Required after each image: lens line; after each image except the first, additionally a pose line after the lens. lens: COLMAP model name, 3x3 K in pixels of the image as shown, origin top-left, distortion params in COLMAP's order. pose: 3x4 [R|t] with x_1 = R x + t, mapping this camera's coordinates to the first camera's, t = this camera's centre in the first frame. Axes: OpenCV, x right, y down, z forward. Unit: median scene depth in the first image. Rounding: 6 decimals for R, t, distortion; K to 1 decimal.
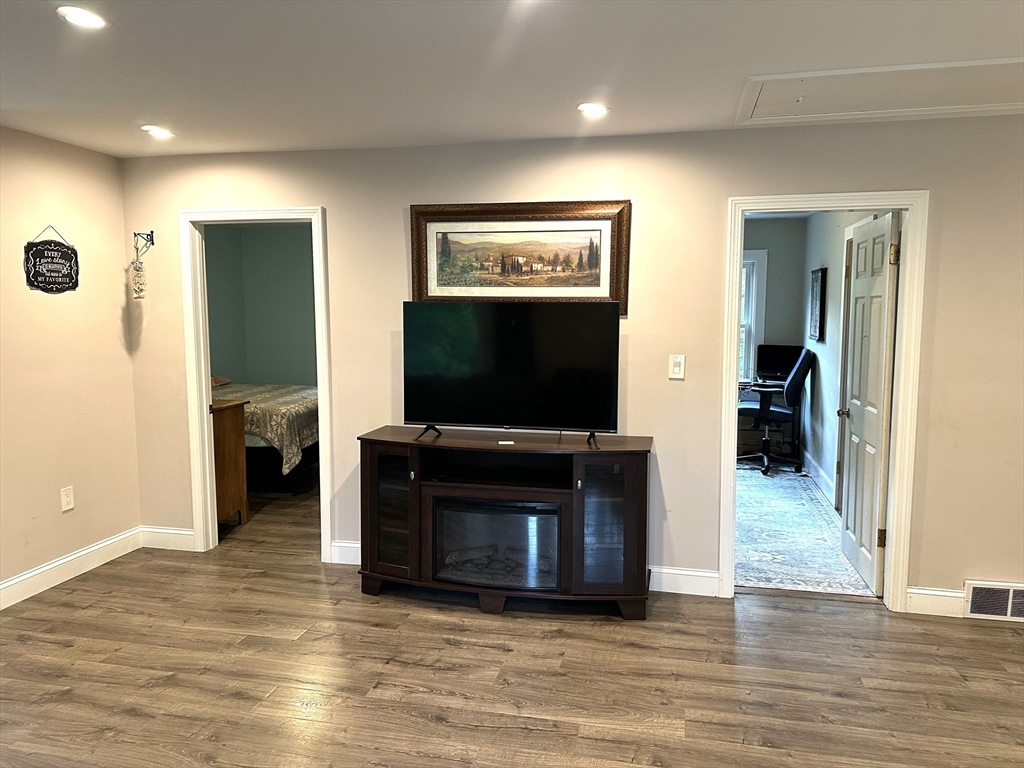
lens RADIAL K [[728.4, 0, 512.0], [0, 728.4, 384.0], [0, 0, 1]] dist [0.008827, -0.006283]
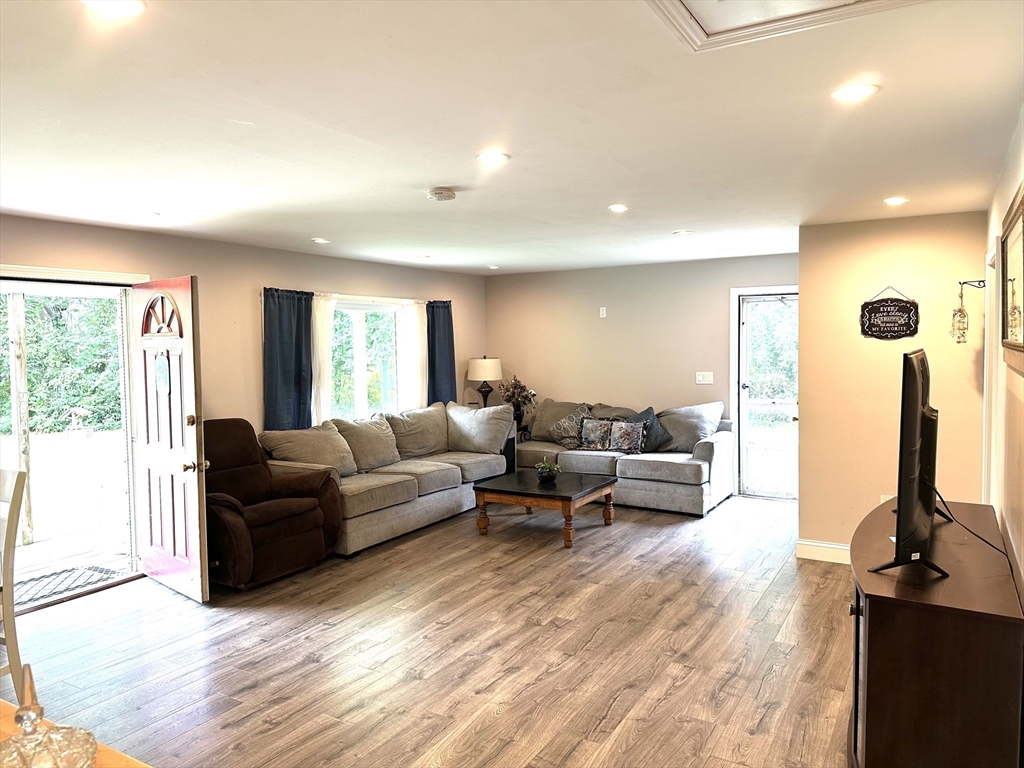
lens RADIAL K [[728.4, 0, 512.0], [0, 728.4, 384.0], [0, 0, 1]] dist [0.008827, -0.006283]
pose [[-0.323417, 0.059321, -0.944395, 0.804558], [-0.090144, 0.991563, 0.093154, -0.110831], [0.941953, 0.115259, -0.315340, 0.820390]]
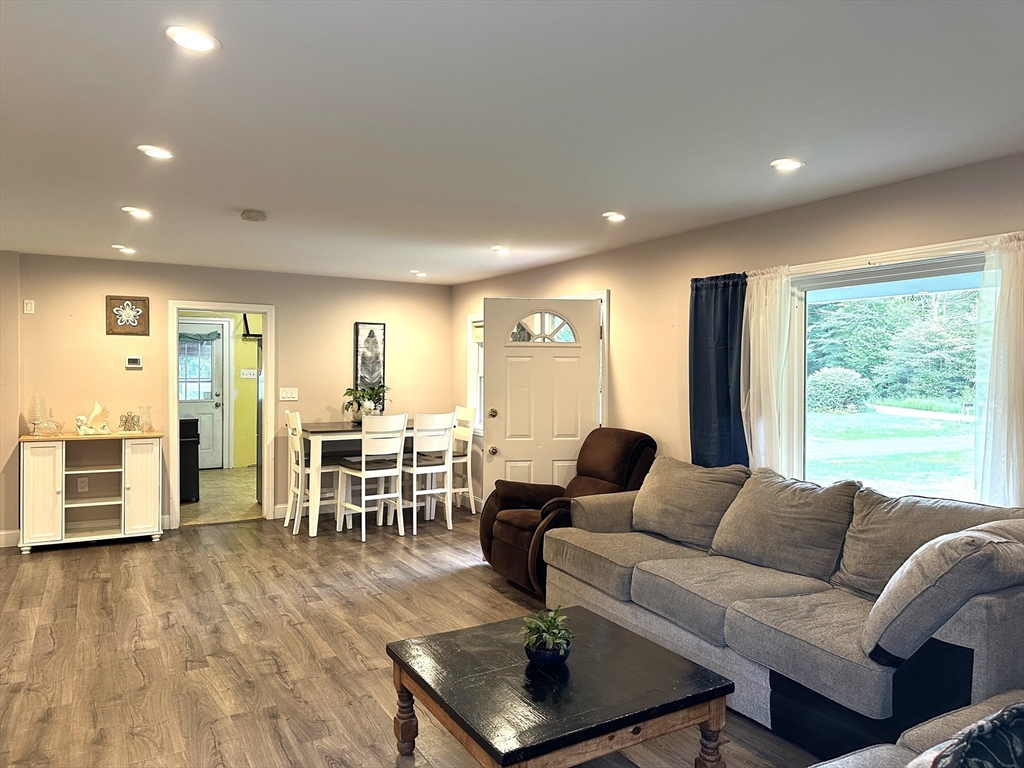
lens RADIAL K [[728.4, 0, 512.0], [0, 728.4, 384.0], [0, 0, 1]] dist [0.008827, -0.006283]
pose [[-0.669204, -0.029236, 0.742503, -1.234348], [0.074471, 0.991556, 0.106162, -0.098395], [-0.739337, 0.126339, -0.661377, 0.865716]]
